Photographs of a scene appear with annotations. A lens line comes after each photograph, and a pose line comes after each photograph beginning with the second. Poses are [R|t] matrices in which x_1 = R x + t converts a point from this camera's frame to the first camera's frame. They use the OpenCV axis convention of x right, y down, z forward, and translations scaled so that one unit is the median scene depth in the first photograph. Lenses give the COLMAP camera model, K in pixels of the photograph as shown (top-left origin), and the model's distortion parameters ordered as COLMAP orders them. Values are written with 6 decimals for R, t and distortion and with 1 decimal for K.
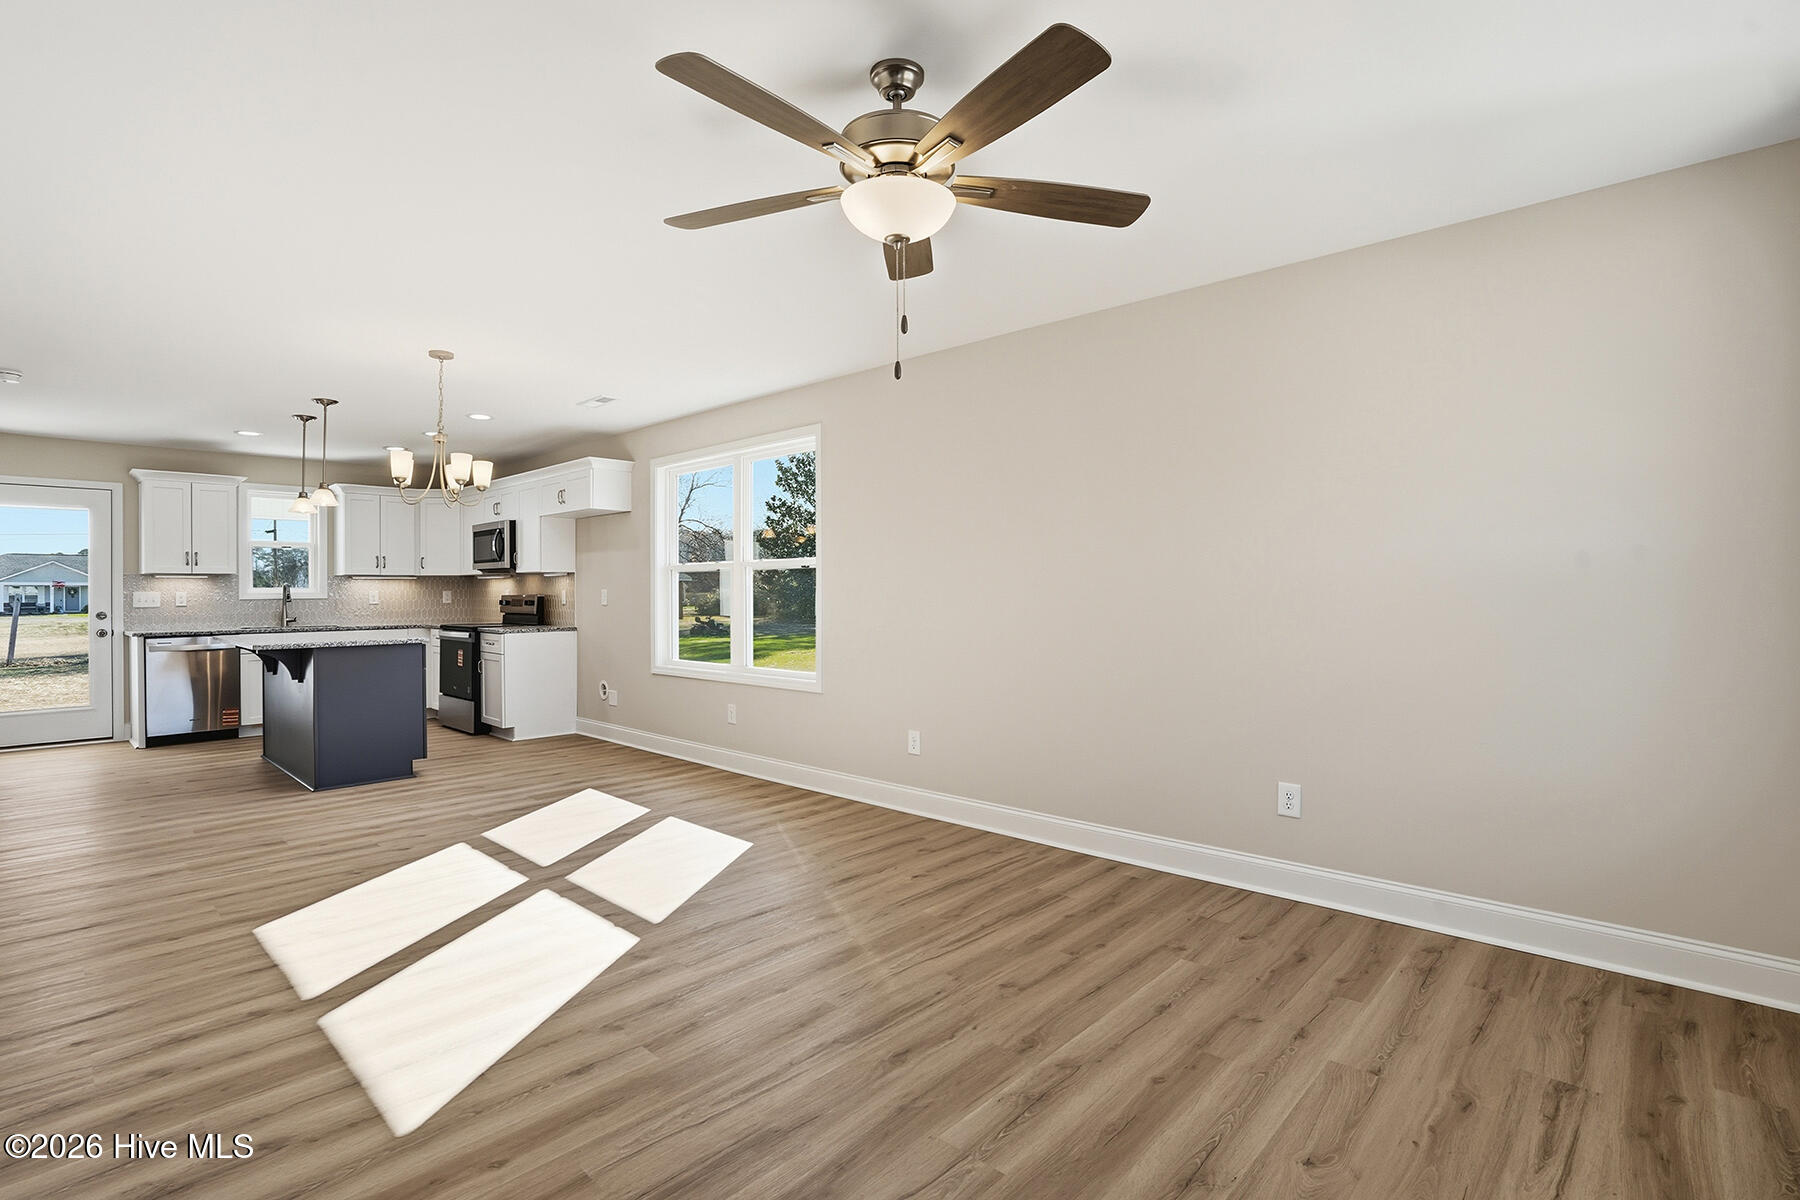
lens RADIAL K [[847.8, 0, 912.6], [0, 847.8, 597.1], [0, 0, 1]] dist [-0.028585, 0.004277]
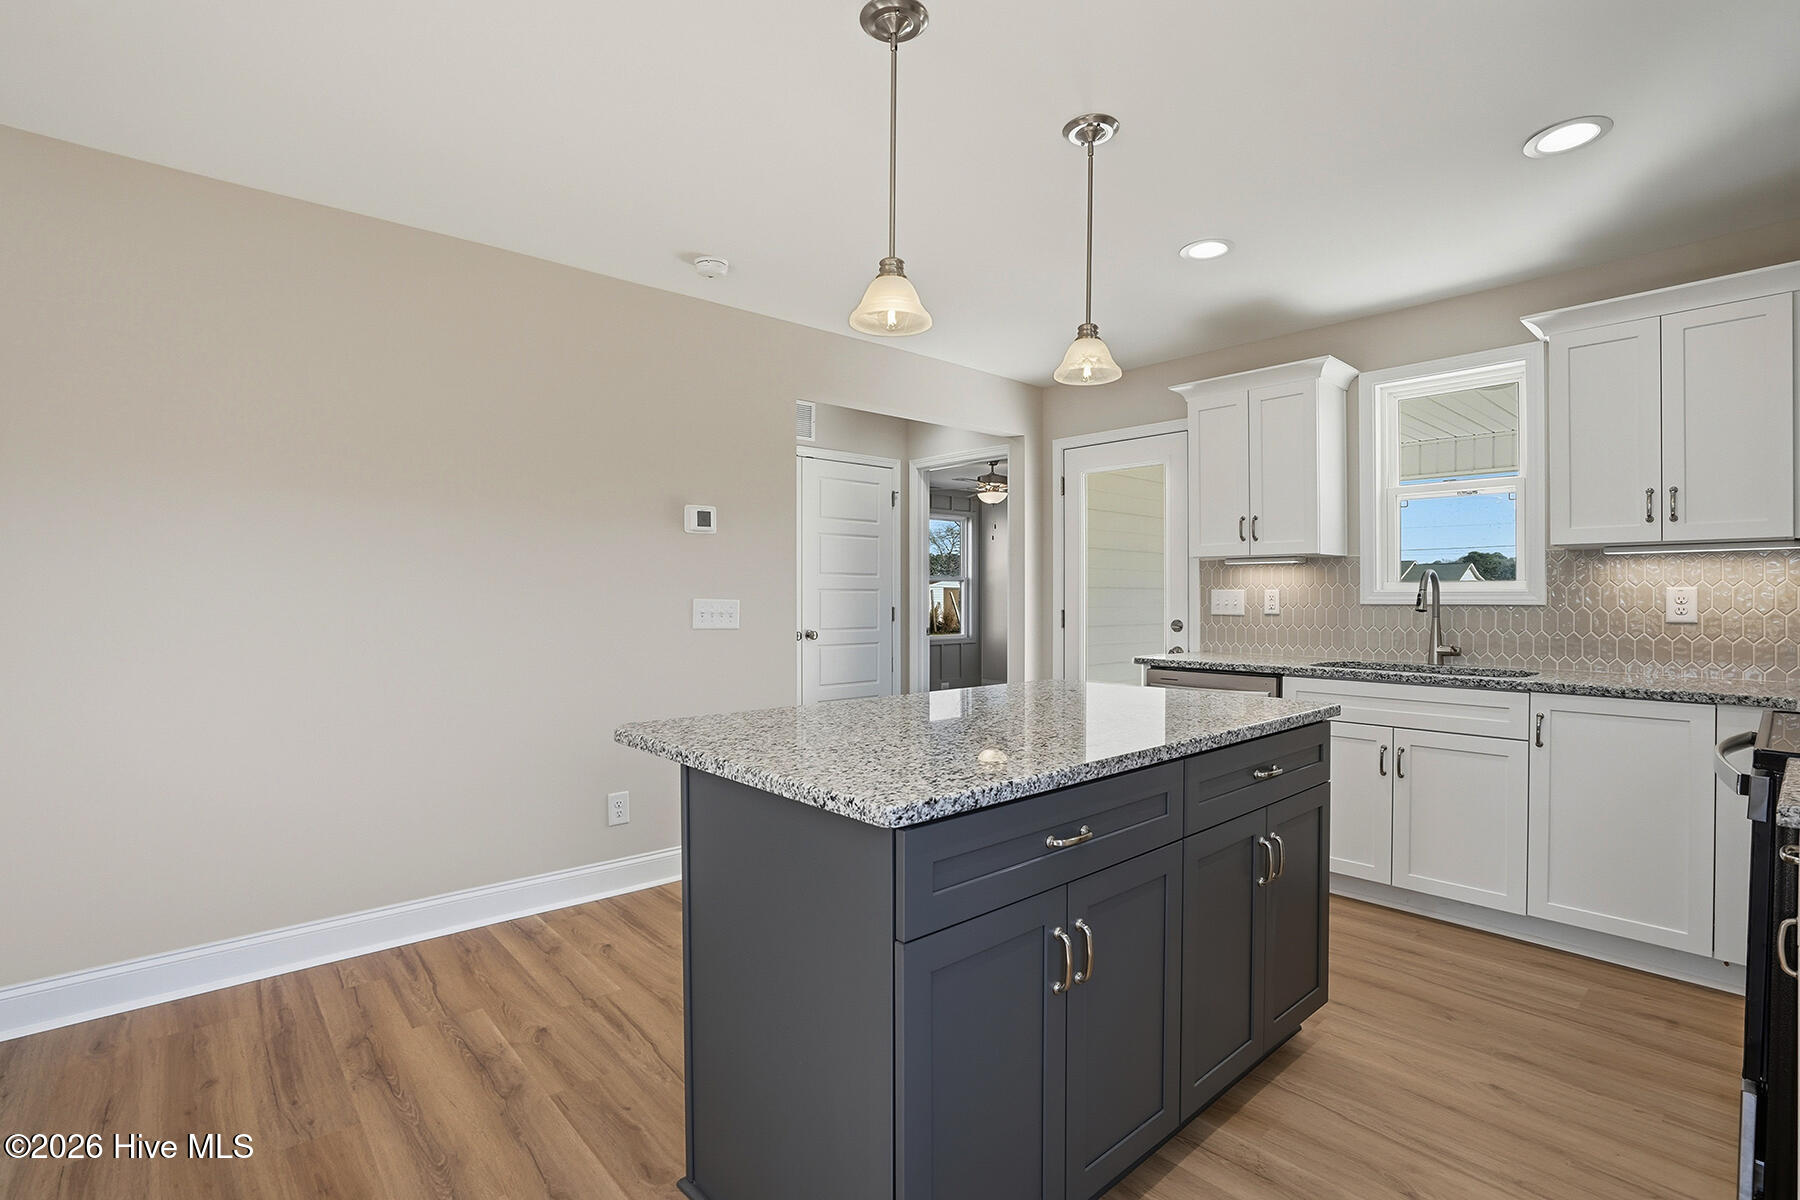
lens RADIAL K [[847.8, 0, 904.0], [0, 847.8, 601.0], [0, 0, 1]] dist [-0.028585, 0.004277]
pose [[-0.096467, 0.014069, -0.995237, -0.095339], [-0.005979, 0.999874, 0.014714, -0.001735], [0.995318, 0.007370, -0.096371, 0.268690]]
